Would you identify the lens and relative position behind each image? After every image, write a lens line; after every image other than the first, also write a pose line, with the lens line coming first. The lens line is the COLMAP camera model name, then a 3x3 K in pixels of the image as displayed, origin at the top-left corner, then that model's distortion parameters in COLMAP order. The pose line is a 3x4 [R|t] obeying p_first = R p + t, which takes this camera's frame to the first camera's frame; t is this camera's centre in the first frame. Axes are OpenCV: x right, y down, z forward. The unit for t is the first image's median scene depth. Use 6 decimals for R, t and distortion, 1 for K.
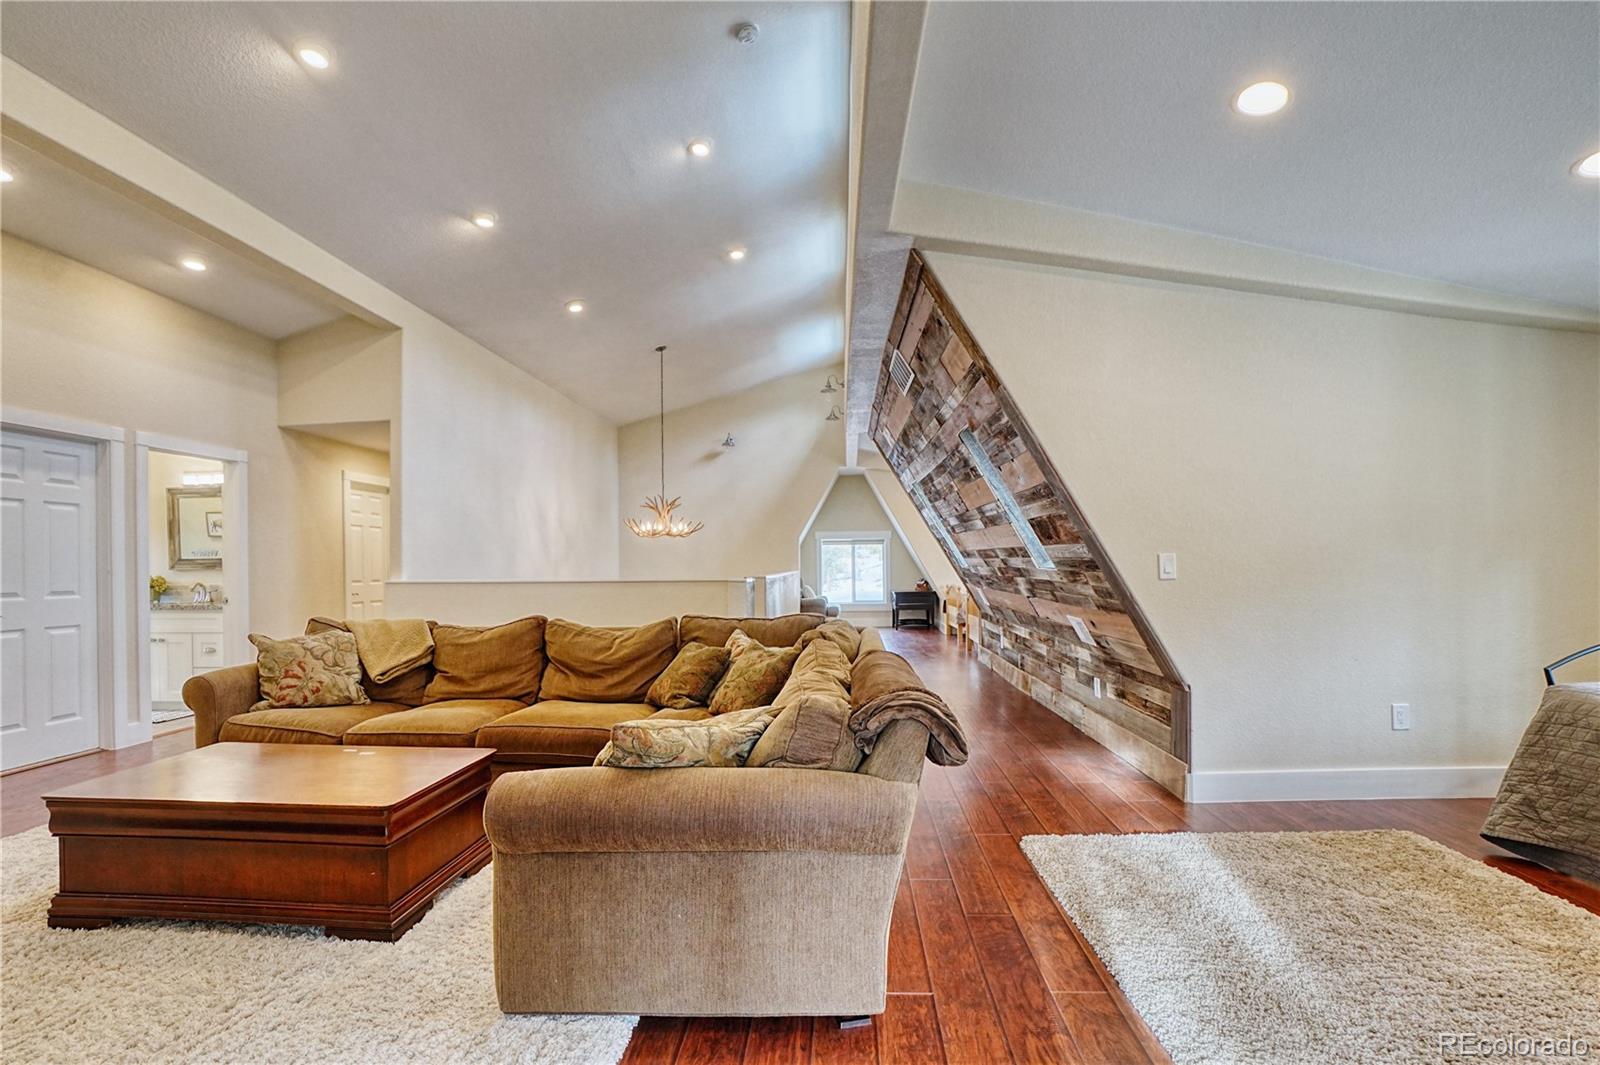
lens RADIAL K [[751.8, 0, 795.6], [0, 751.8, 564.1], [0, 0, 1]] dist [-0.047801, 0.021862]
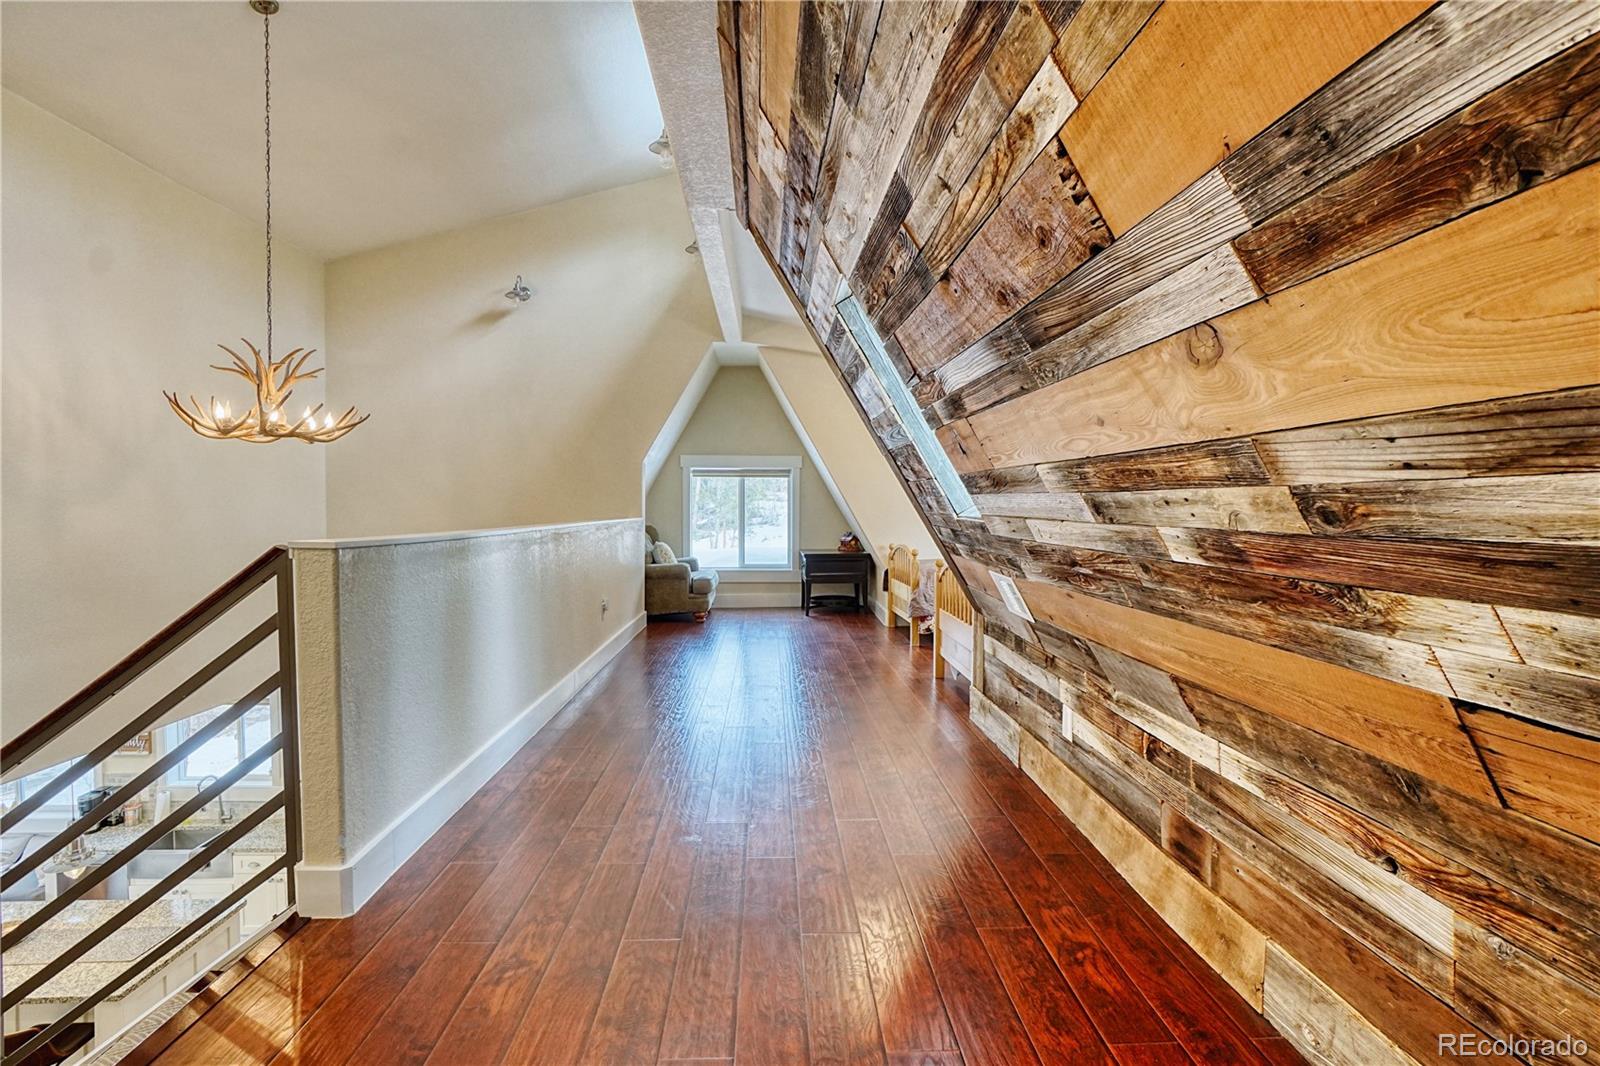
lens RADIAL K [[736.5, 0, 800.0], [0, 736.5, 533.0], [0, 0, 1]] dist [-0.000332, -0.000025]
pose [[0.994220, 0.008988, 0.106987, 0.066653], [-0.012648, 0.999356, 0.033583, -0.000160], [-0.106616, -0.034742, 0.993693, 0.420352]]
